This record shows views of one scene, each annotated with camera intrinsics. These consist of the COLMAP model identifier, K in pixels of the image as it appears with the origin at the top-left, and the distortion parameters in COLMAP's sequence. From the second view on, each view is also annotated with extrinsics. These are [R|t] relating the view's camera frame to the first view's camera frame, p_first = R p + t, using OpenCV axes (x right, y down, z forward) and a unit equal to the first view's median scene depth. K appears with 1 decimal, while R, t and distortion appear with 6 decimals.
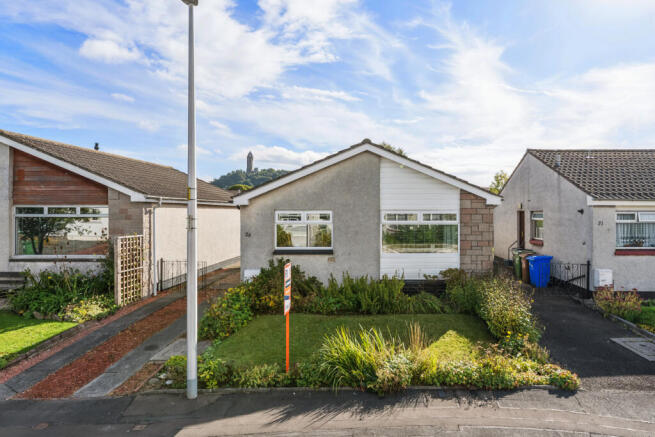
lens RADIAL K [[381.5, 0, 327.9], [0, 381.5, 218.1], [0, 0, 1]] dist [0.005813, 0.000293]
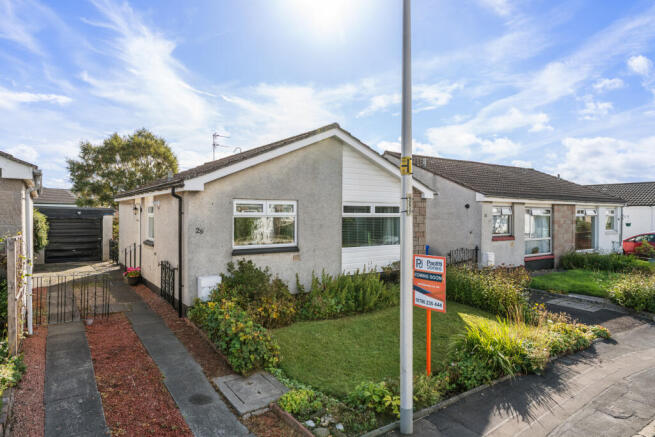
lens RADIAL K [[410.3, 0, 328.3], [0, 410.3, 216.5], [0, 0, 1]] dist [0.001963, 0.000309]
pose [[0.818805, -0.000486, 0.574071, -0.465337], [0.002449, 0.999994, -0.002646, 0.018418], [-0.574066, 0.003573, 0.818801, 0.199953]]
